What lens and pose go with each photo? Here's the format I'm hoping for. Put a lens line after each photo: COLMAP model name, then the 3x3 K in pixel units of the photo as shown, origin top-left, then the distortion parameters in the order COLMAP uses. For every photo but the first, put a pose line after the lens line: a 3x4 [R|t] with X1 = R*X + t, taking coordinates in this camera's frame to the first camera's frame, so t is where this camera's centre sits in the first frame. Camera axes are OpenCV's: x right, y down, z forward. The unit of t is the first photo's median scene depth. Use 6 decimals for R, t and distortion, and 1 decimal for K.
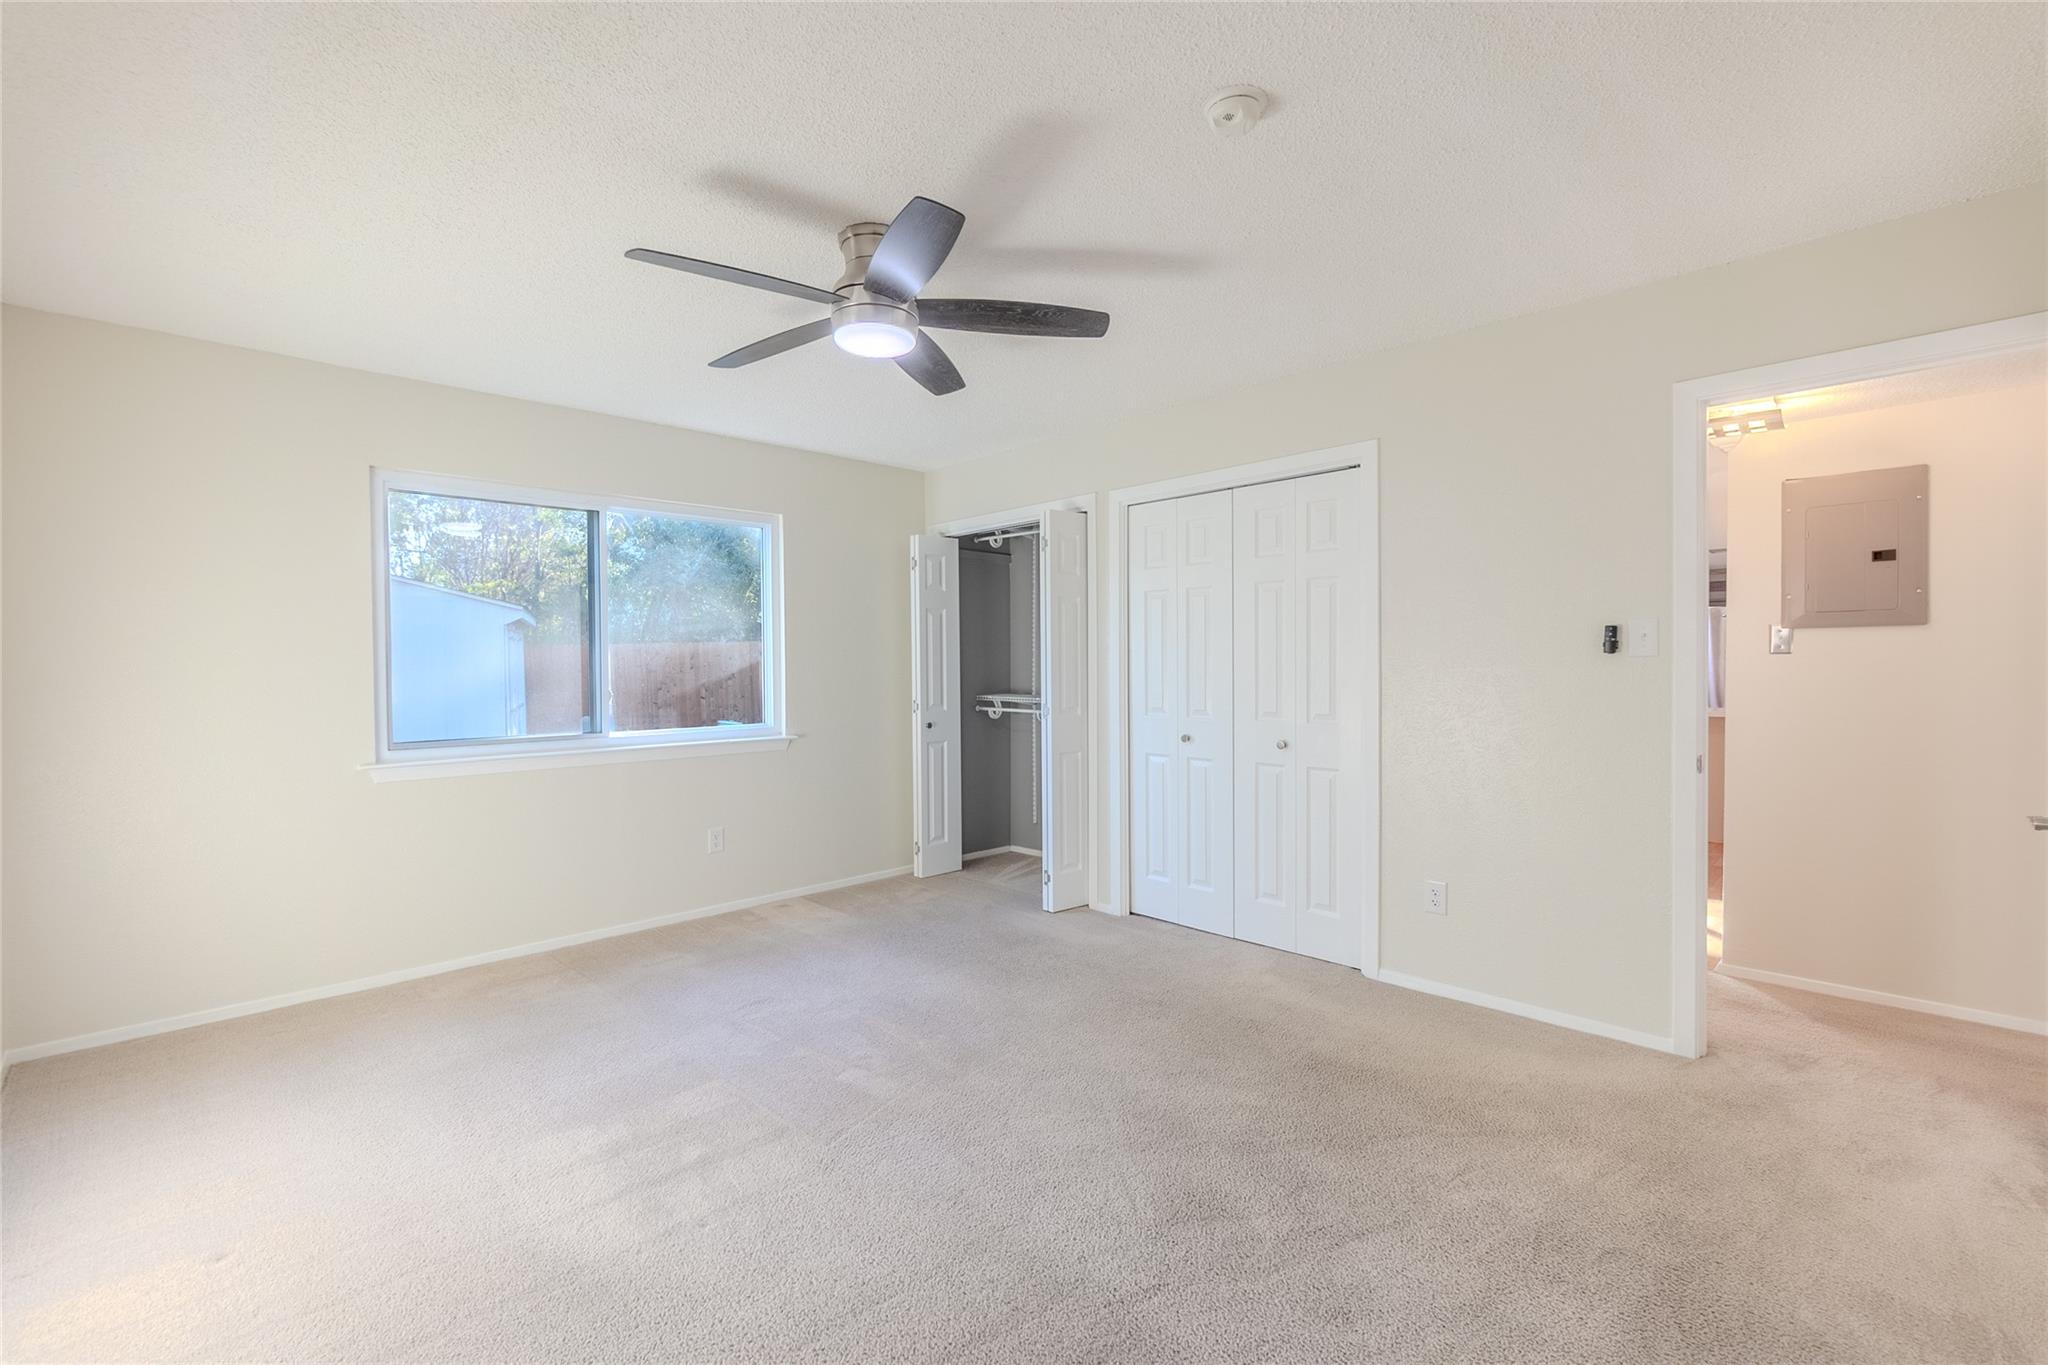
lens RADIAL K [[890.9, 0, 1008.3], [0, 890.9, 676.1], [0, 0, 1]] dist [-0.003232, 0.001474]
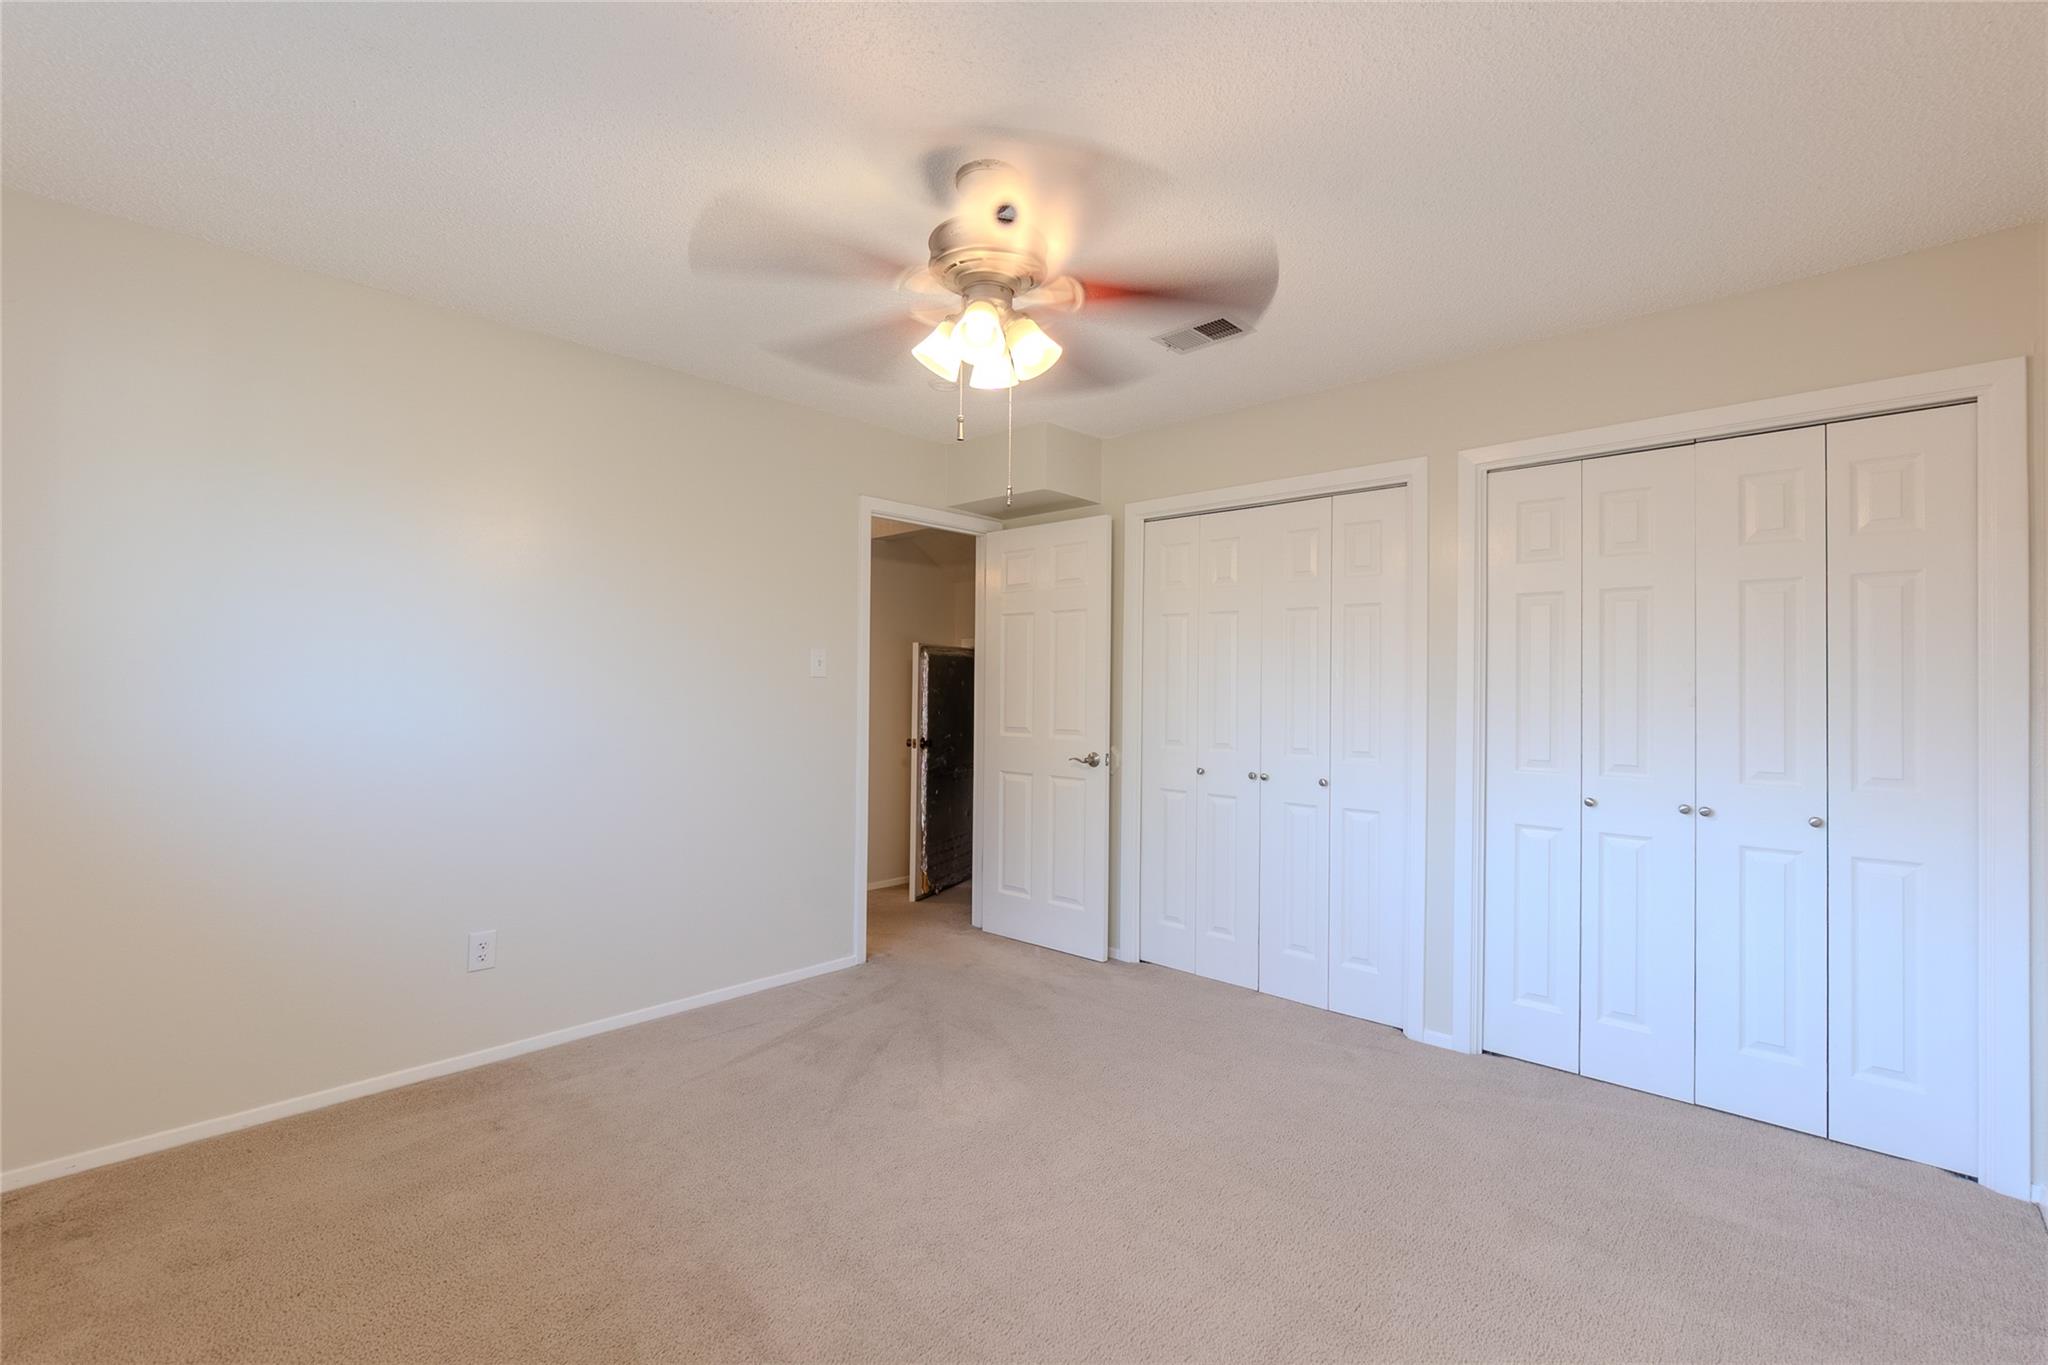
lens RADIAL K [[890.9, 0, 978.4], [0, 890.9, 683.0], [0, 0, 1]] dist [-0.003232, 0.001474]
pose [[0.998910, 0.021519, 0.041429, -0.281103], [-0.020662, 0.999566, -0.020986, -0.000083], [-0.041862, 0.020107, 0.998921, 0.299053]]
